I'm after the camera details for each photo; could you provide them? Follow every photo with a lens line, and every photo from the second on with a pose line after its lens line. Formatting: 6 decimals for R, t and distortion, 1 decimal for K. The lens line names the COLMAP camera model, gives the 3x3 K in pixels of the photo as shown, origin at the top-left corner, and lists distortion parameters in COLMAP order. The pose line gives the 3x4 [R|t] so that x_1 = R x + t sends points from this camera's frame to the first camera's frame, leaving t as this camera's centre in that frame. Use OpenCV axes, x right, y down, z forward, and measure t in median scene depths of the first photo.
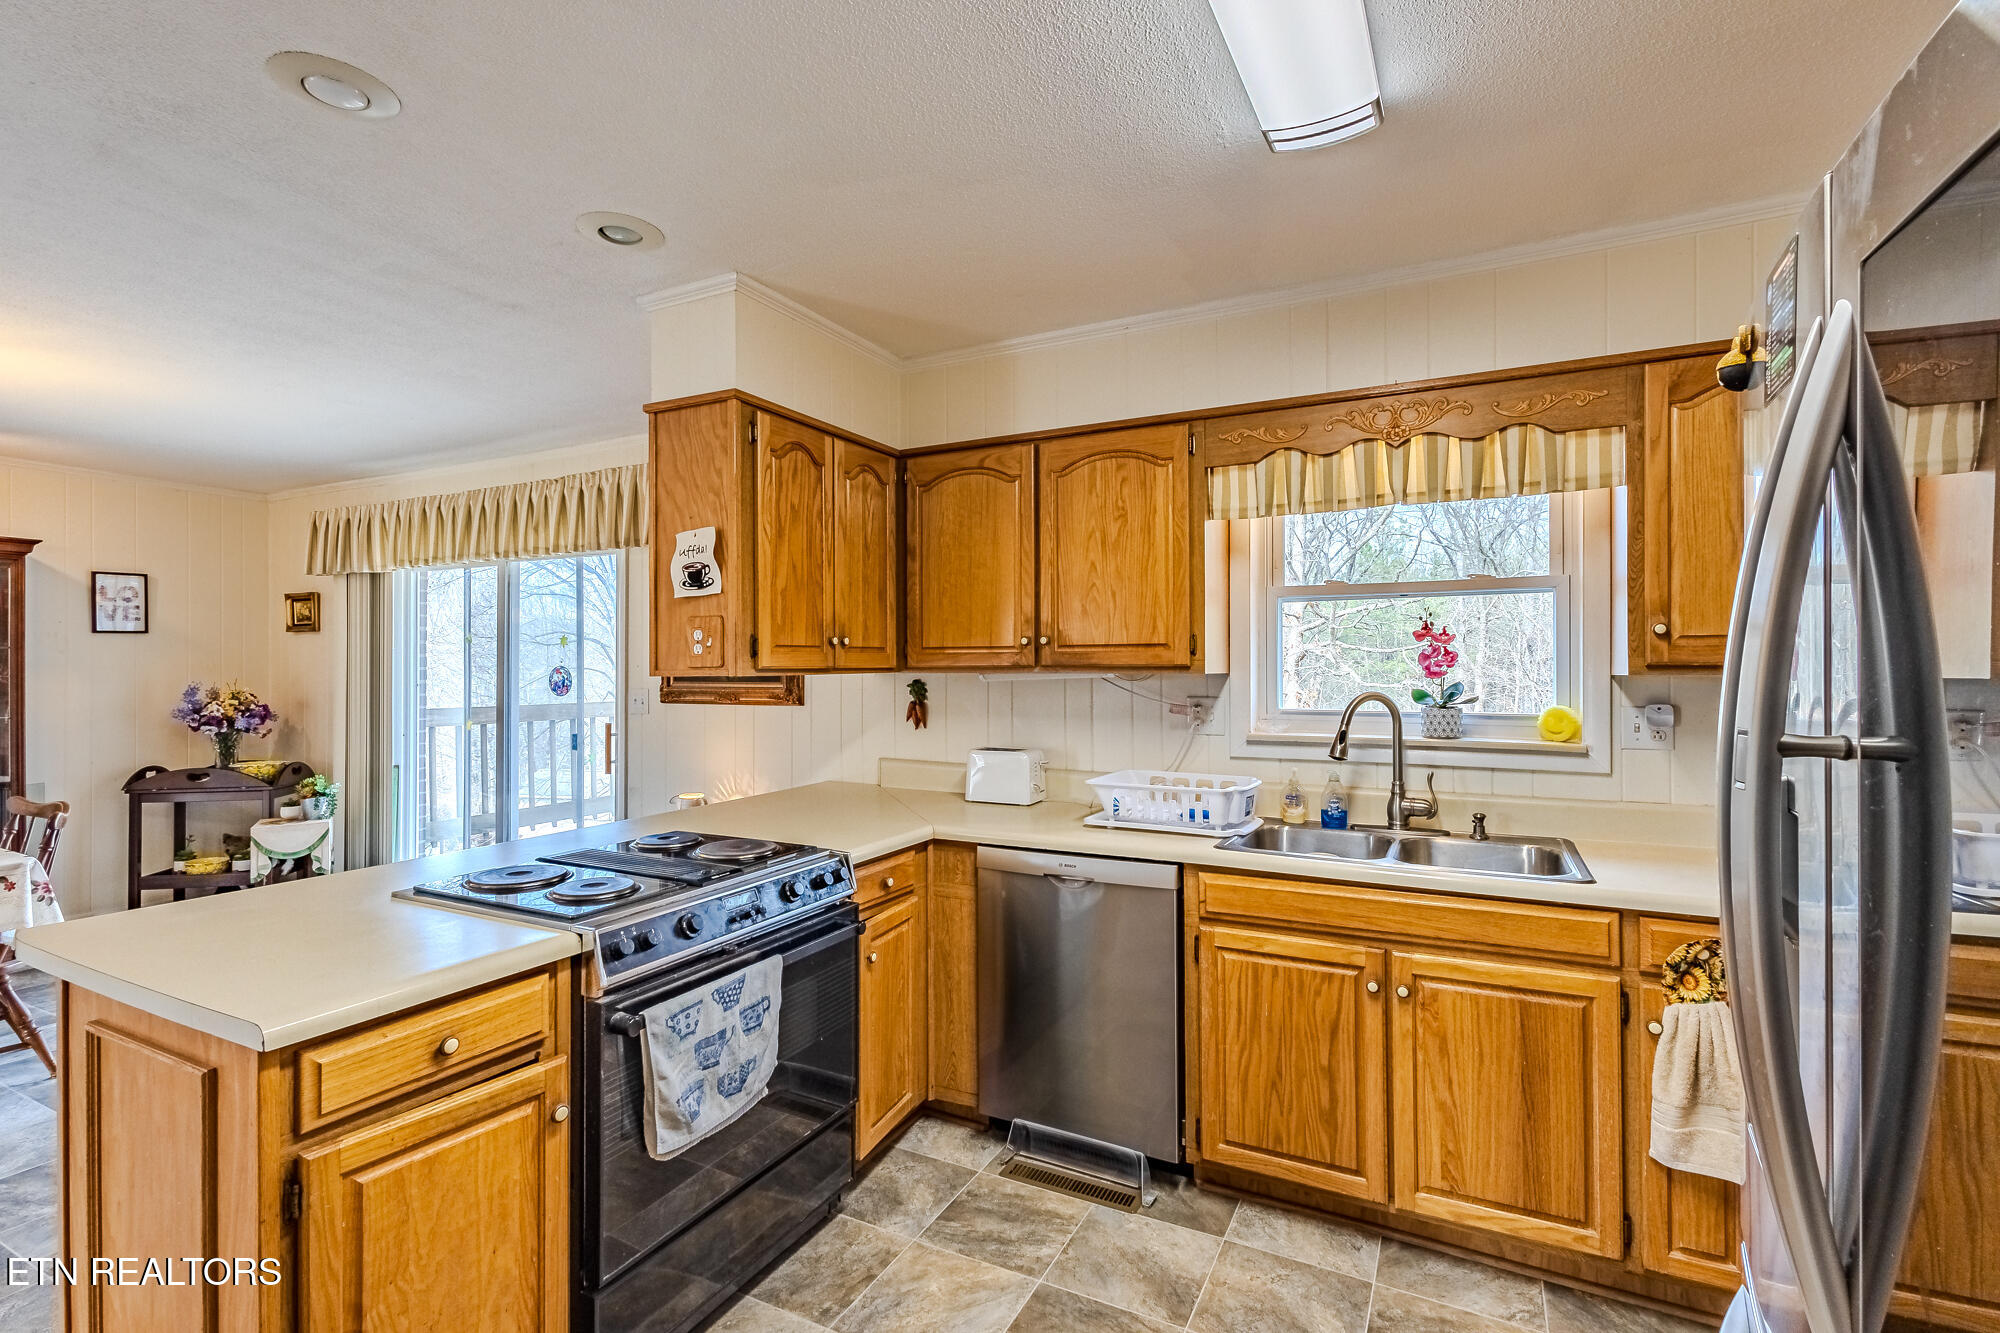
lens RADIAL K [[917.6, 0, 1002.0], [0, 917.6, 658.6], [0, 0, 1]] dist [0.010709, -0.002769]
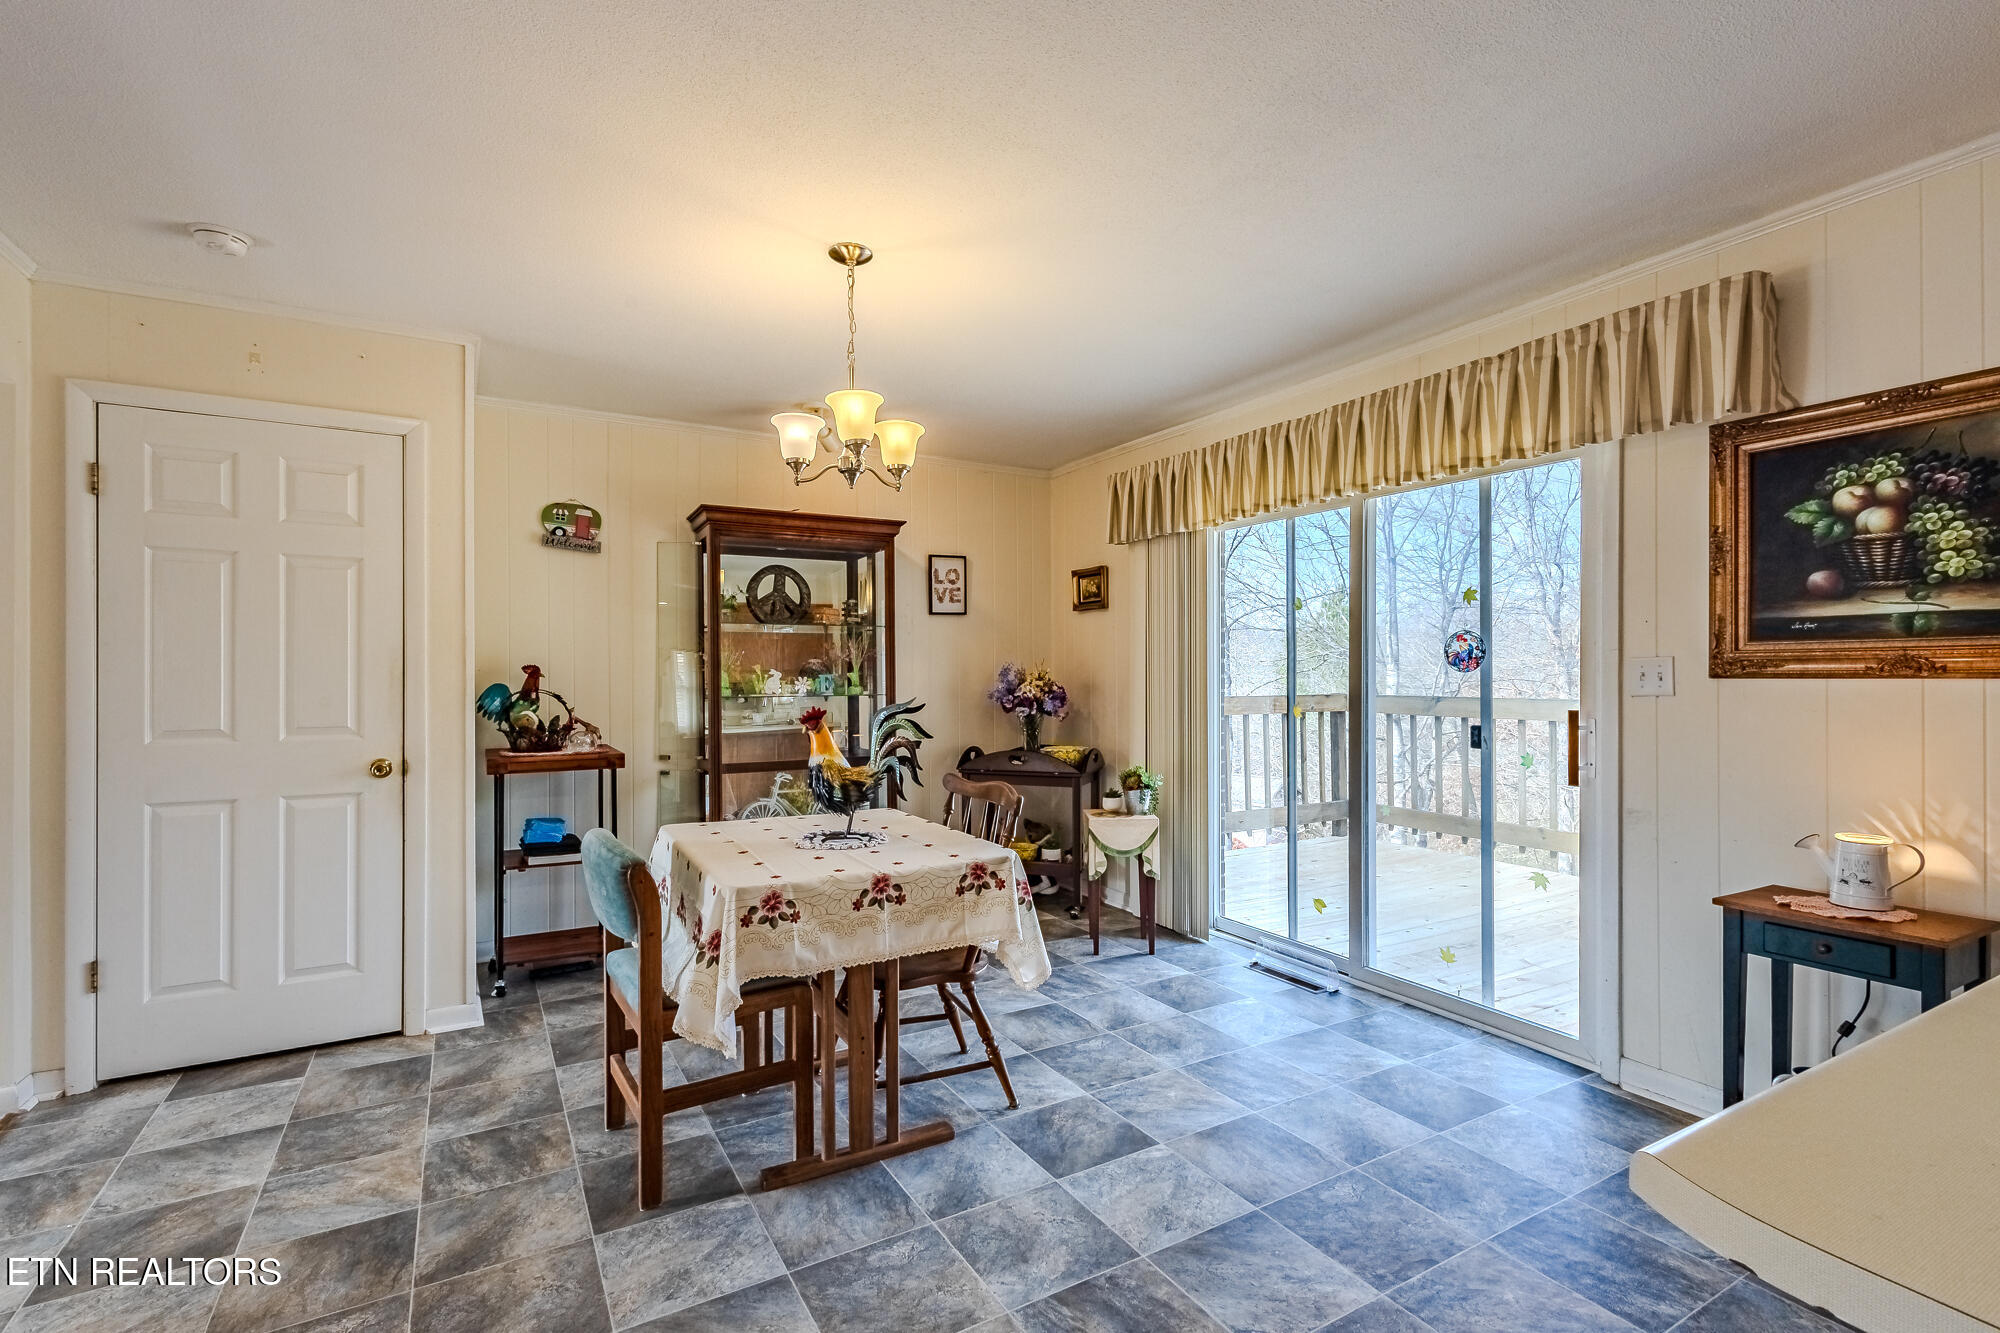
lens RADIAL K [[917.6, 0, 1007.2], [0, 917.6, 672.9], [0, 0, 1]] dist [0.010709, -0.002769]
pose [[0.844069, -0.001849, -0.536231, -0.635642], [0.006474, 0.999956, 0.006741, 0.054123], [0.536195, -0.009162, 0.844044, 0.321370]]
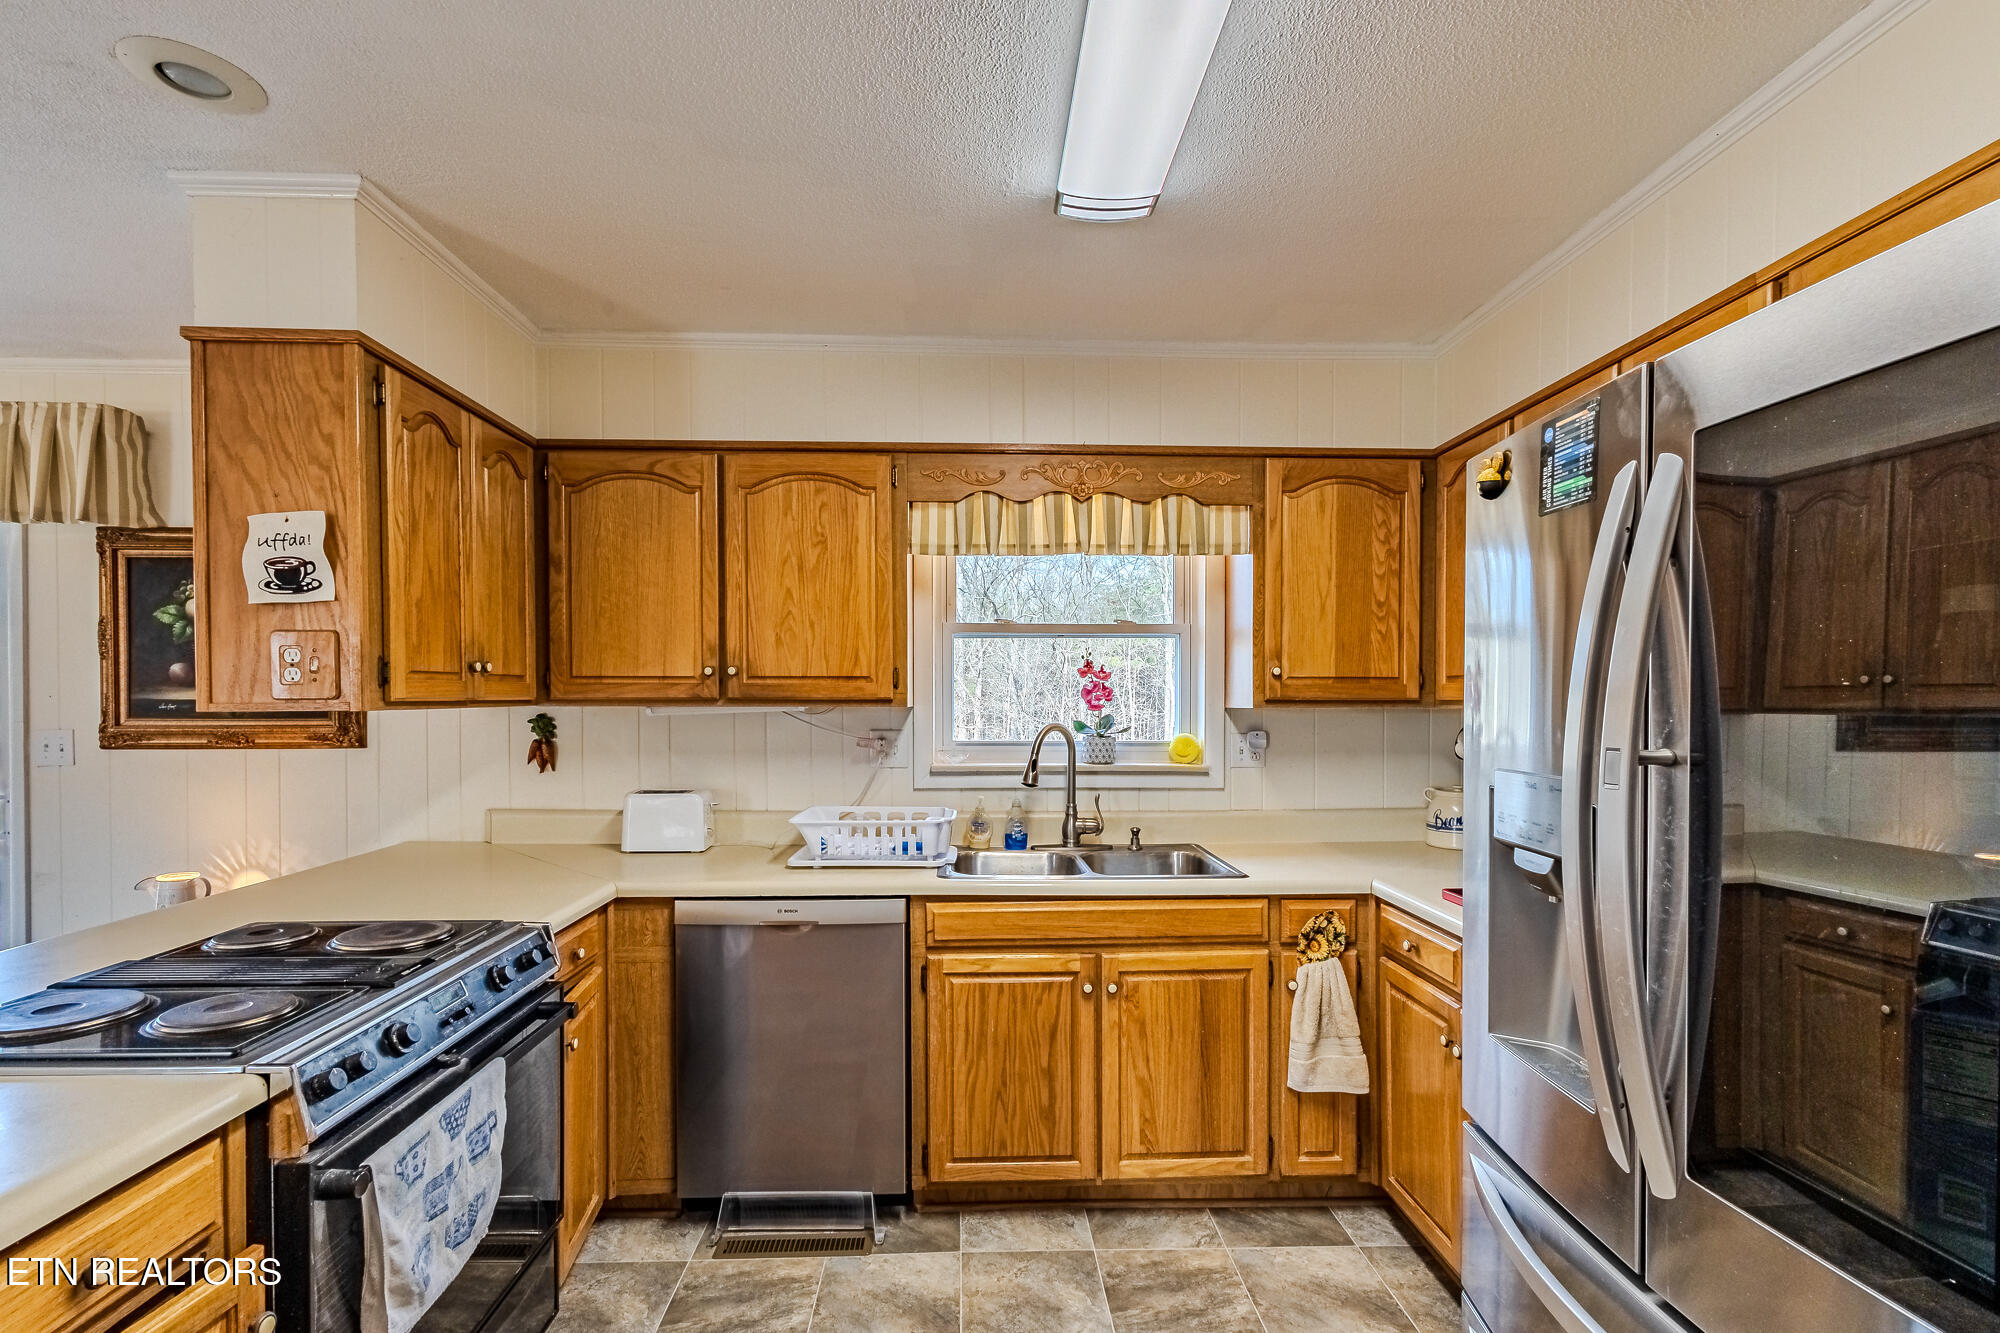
lens RADIAL K [[917.6, 0, 1081.3], [0, 917.6, 707.9], [0, 0, 1]] dist [0.010709, -0.002769]
pose [[0.871940, -0.001400, 0.489611, -0.100387], [-0.007273, 0.999849, 0.015810, 0.000192], [-0.489559, -0.017346, 0.871798, 0.028073]]
